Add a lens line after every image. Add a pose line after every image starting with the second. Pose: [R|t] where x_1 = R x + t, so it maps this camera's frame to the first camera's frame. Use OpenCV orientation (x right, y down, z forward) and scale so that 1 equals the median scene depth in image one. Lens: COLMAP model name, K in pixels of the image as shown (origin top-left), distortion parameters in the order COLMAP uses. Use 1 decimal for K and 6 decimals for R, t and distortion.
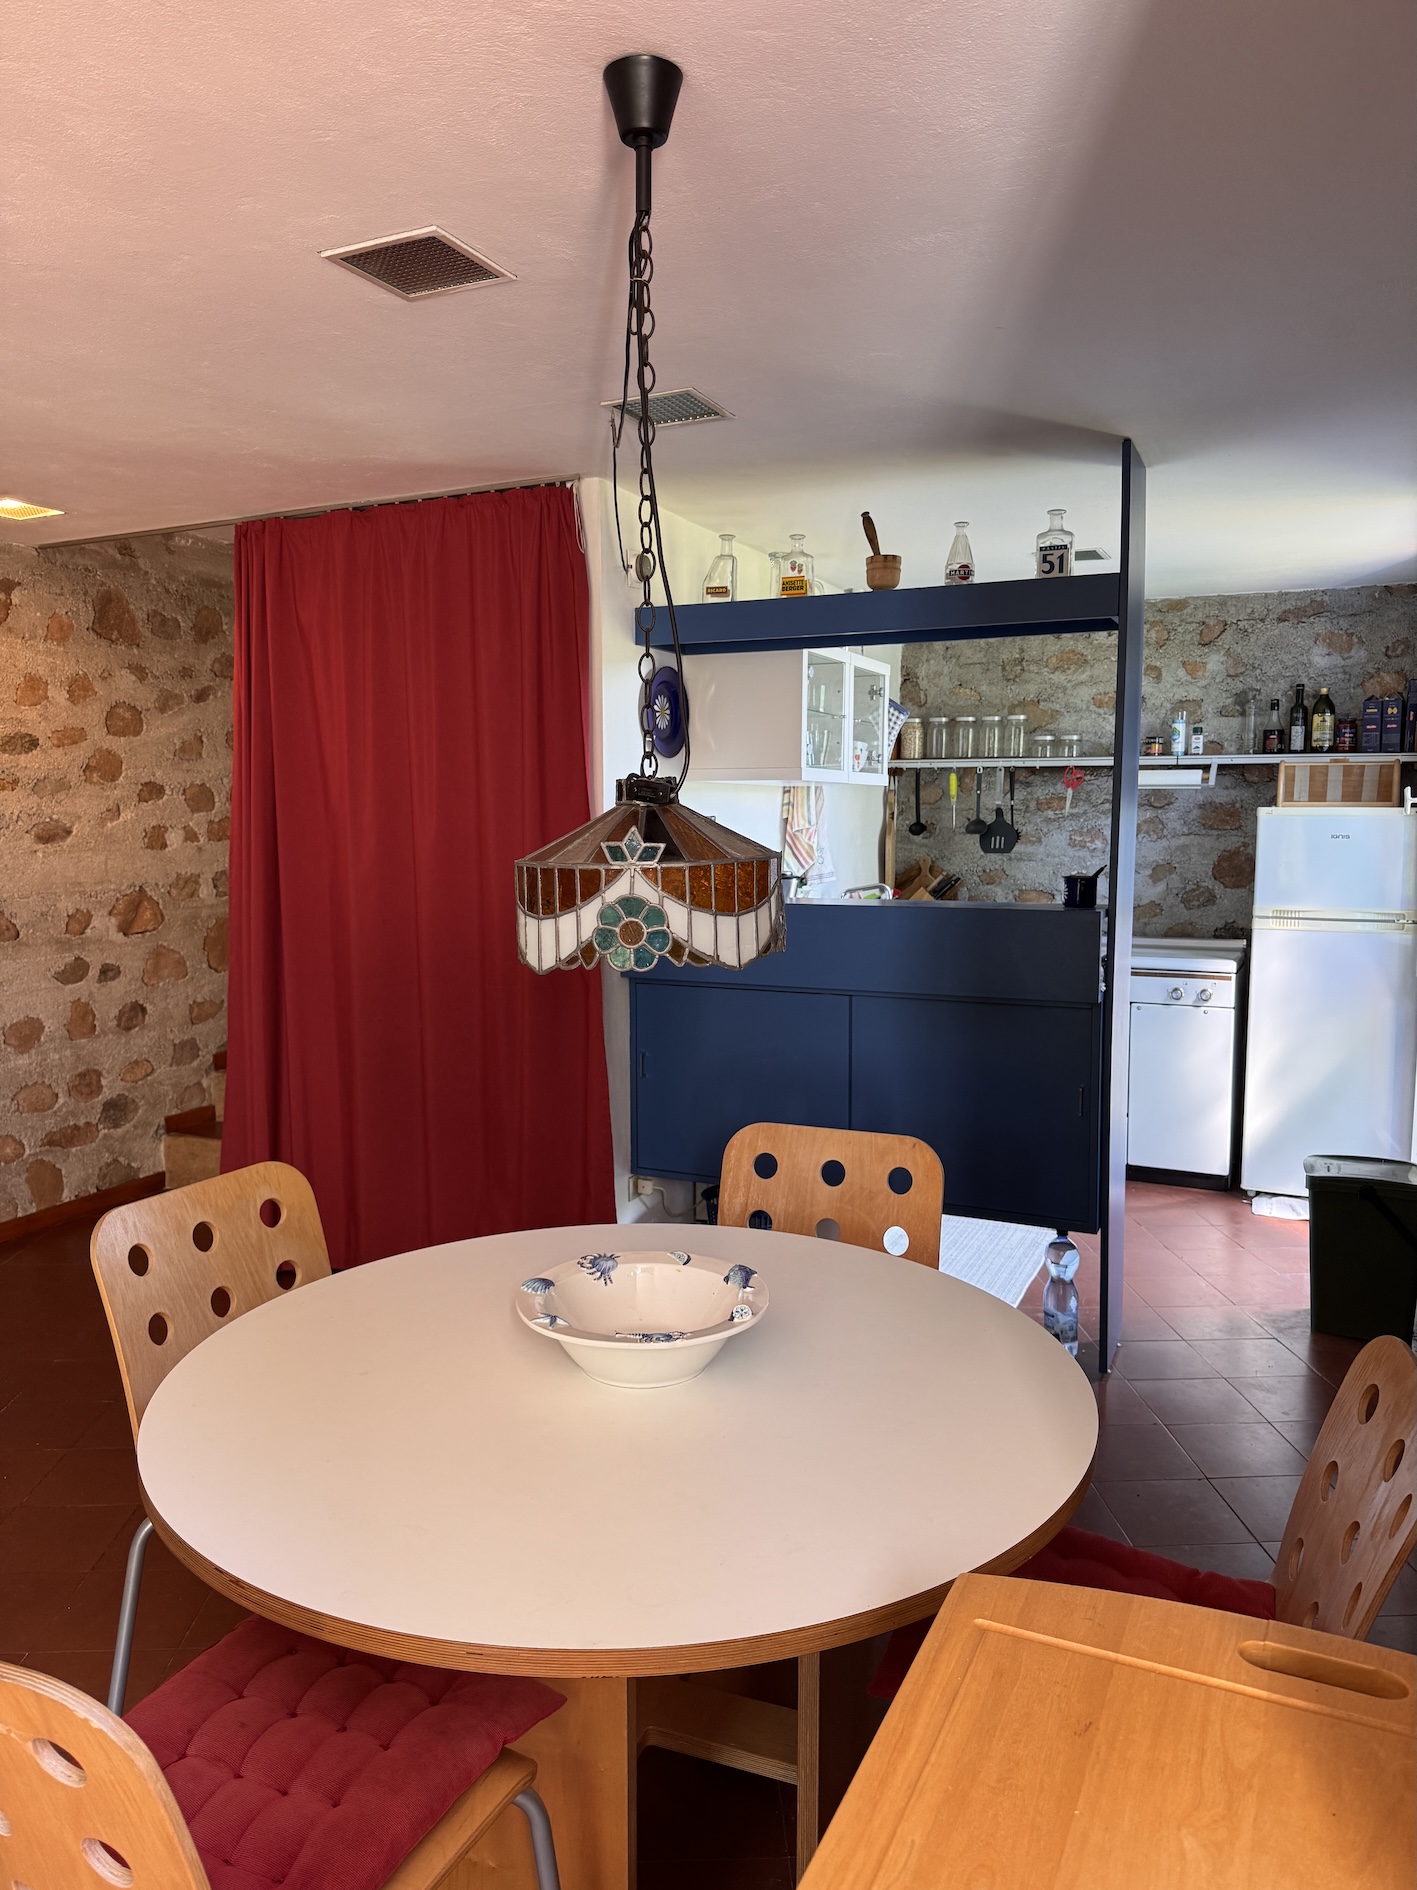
lens RADIAL K [[1340.4, 0, 708.5], [0, 1340.4, 945.0], [0, 0, 1]] dist [0.171513, -0.324643]
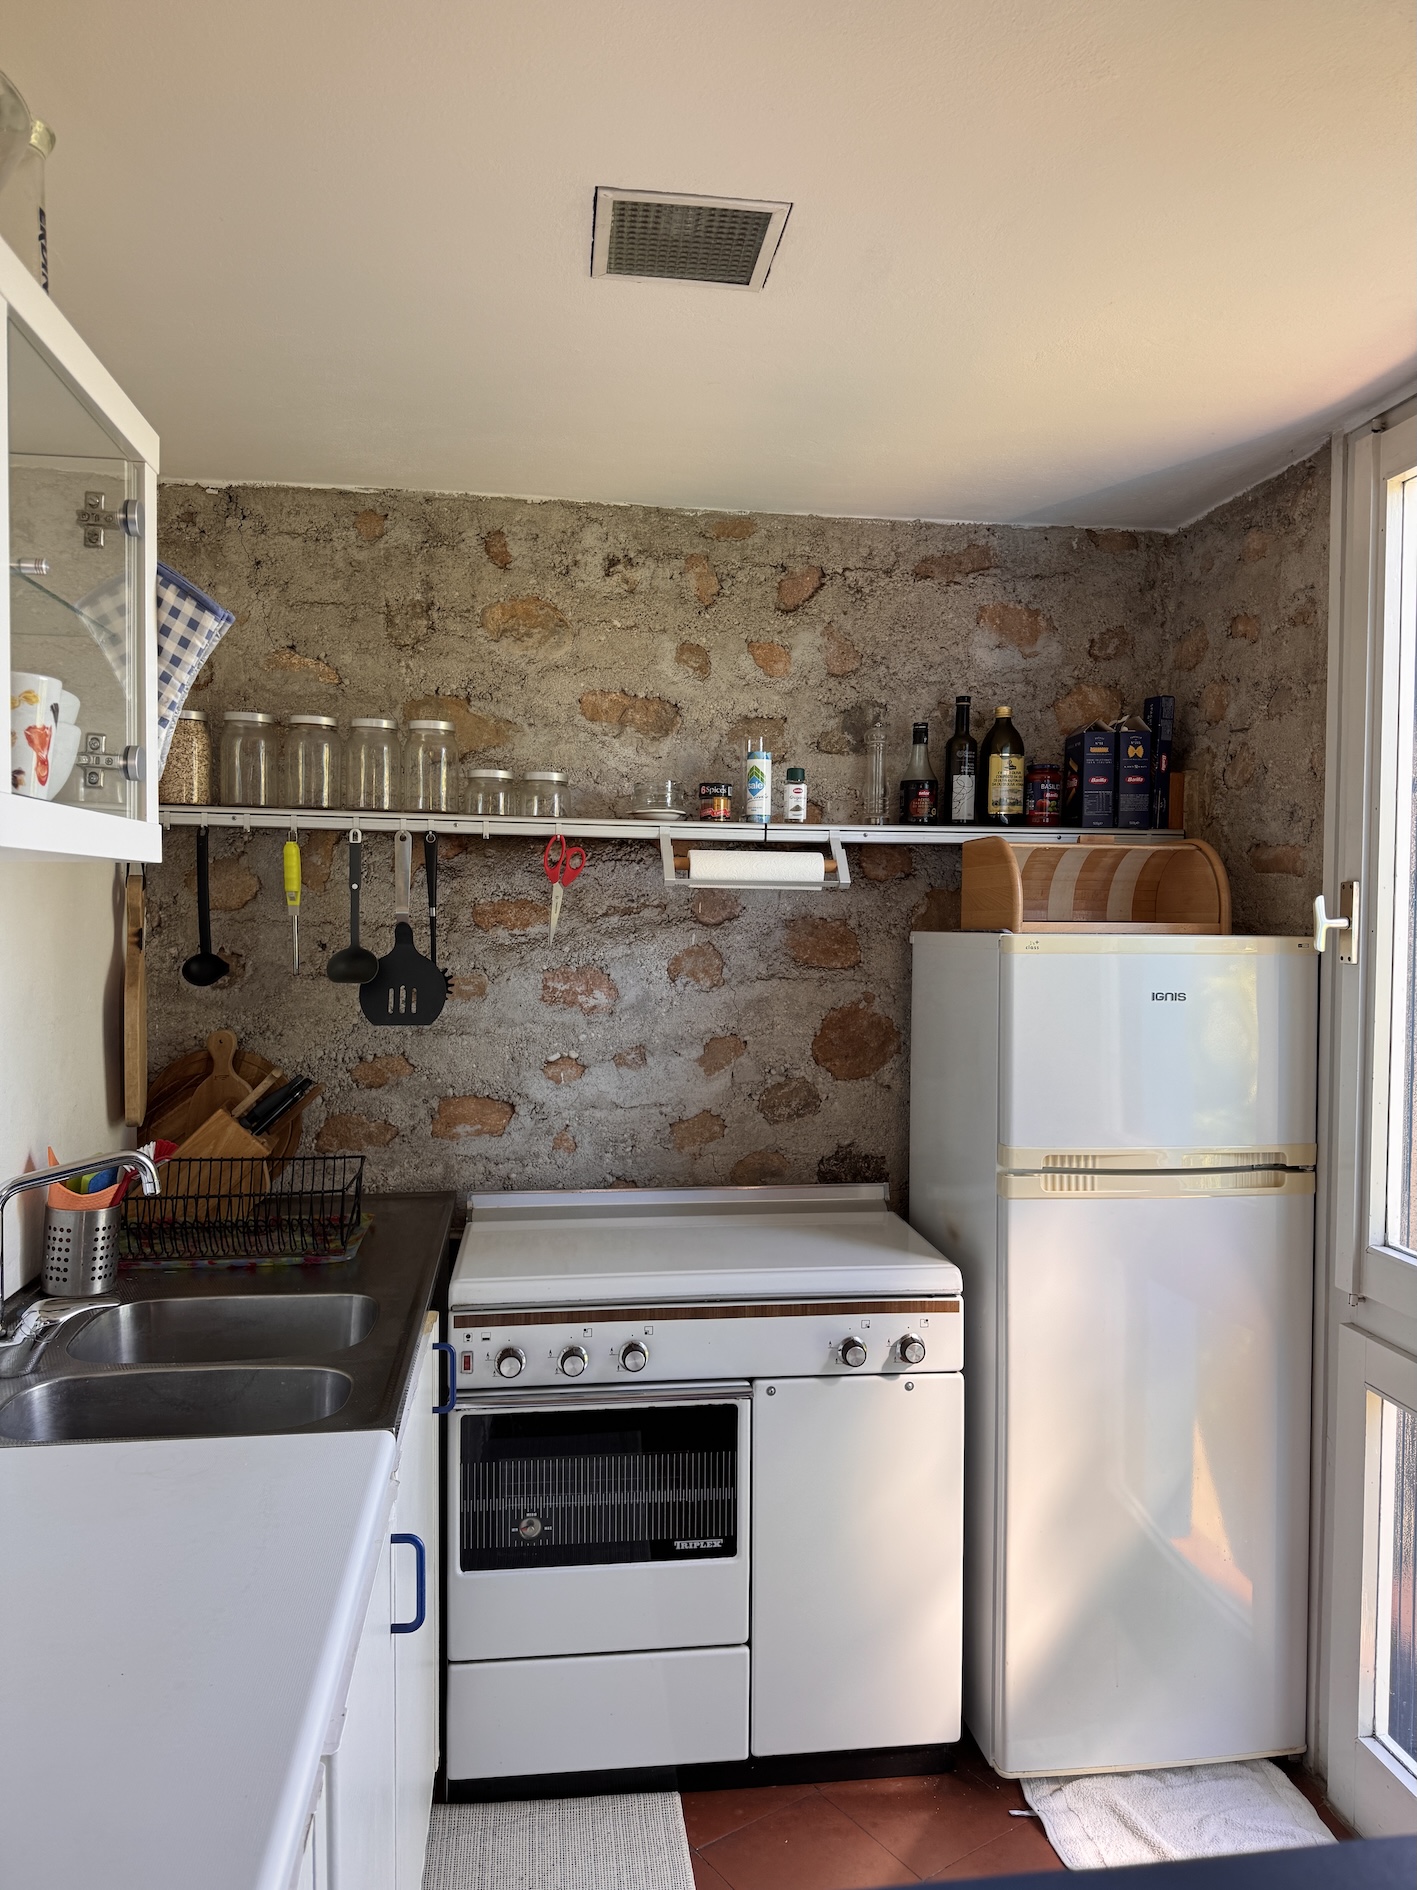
lens RADIAL K [[1340.4, 0, 708.5], [0, 1340.4, 945.0], [0, 0, 1]] dist [0.171513, -0.324643]
pose [[0.846188, -0.009370, 0.532803, 0.065344], [0.044528, 0.997592, -0.053175, -0.068084], [-0.531022, 0.068721, 0.844567, 0.590232]]
